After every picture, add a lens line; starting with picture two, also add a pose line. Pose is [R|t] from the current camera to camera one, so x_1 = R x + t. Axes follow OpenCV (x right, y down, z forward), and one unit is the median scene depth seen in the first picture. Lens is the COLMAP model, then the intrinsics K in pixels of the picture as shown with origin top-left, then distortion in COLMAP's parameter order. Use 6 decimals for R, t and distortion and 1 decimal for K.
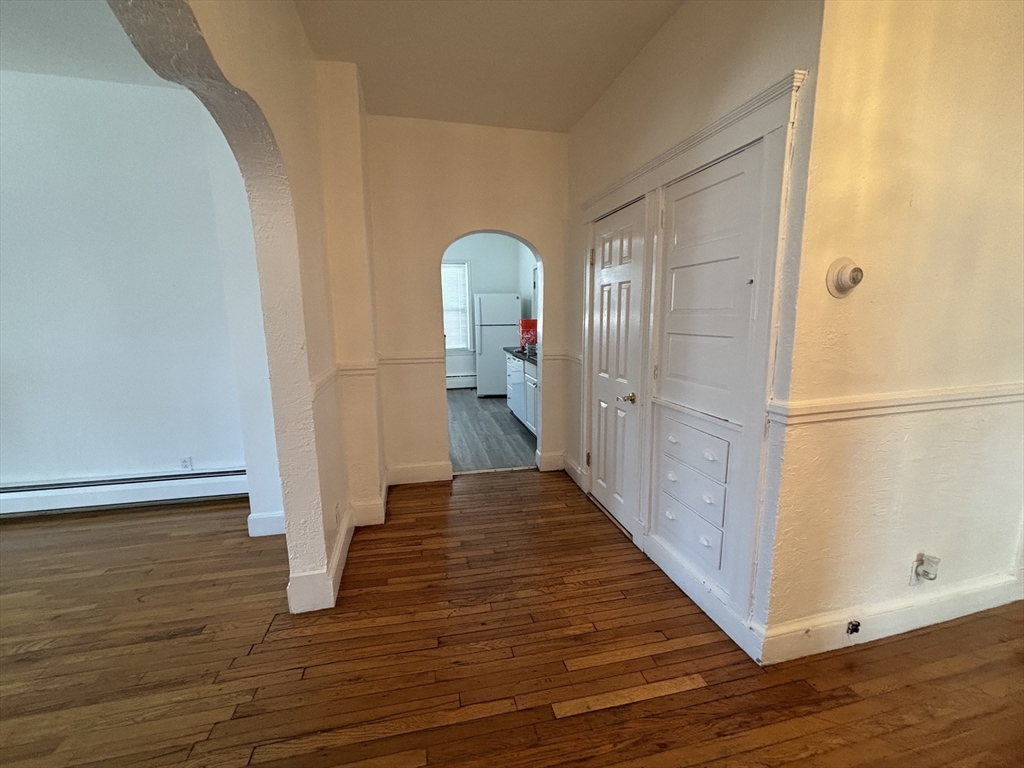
lens RADIAL K [[414.8, 0, 509.4], [0, 414.8, 382.4], [0, 0, 1]] dist [0.006354, -0.001386]
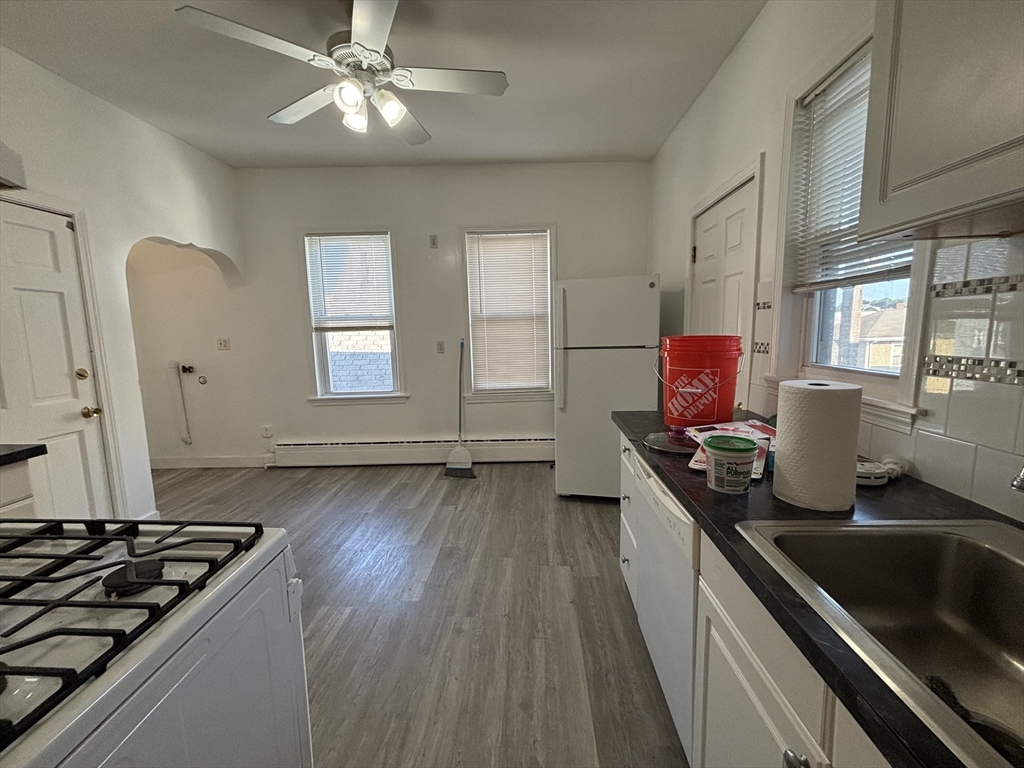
lens RADIAL K [[414.8, 0, 507.7], [0, 414.8, 380.4], [0, 0, 1]] dist [0.006354, -0.001386]
pose [[0.962346, 0.026436, -0.270537, -0.004470], [-0.036774, 0.998772, -0.033212, -0.080732], [0.269327, 0.041910, 0.962136, 0.517519]]
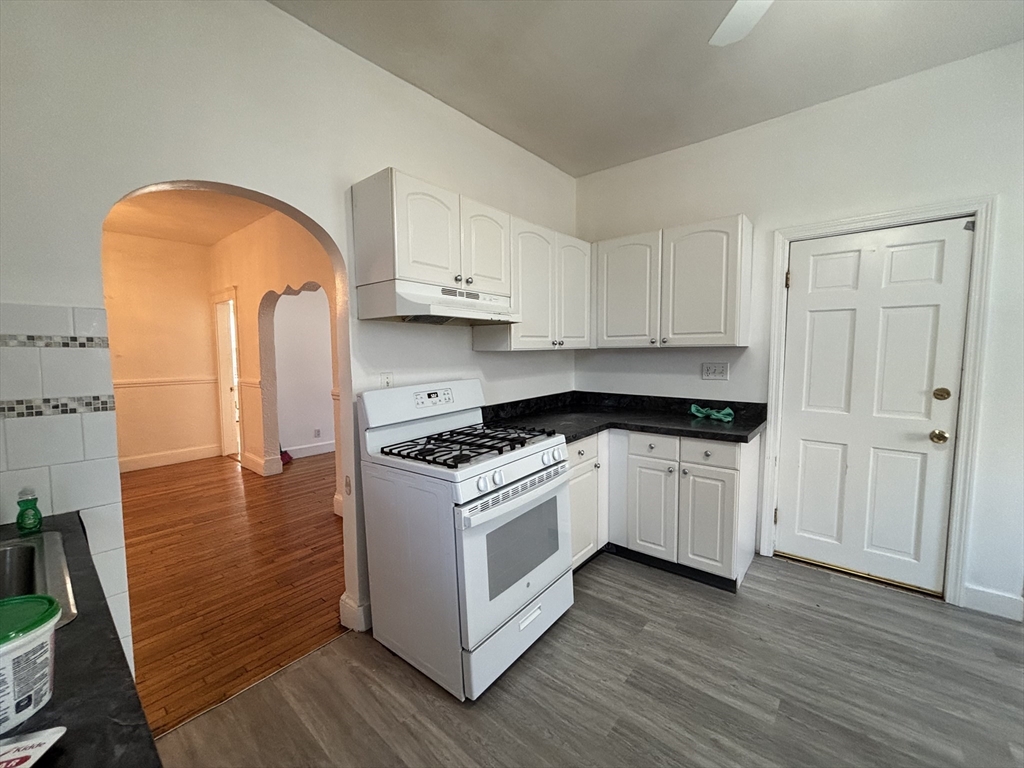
lens RADIAL K [[414.8, 0, 514.1], [0, 414.8, 378.4], [0, 0, 1]] dist [0.006354, -0.001386]
pose [[-0.783881, 0.061761, -0.617832, 0.002205], [-0.087755, 0.974033, 0.208707, -0.135371], [0.614679, 0.217820, -0.758106, 0.807982]]
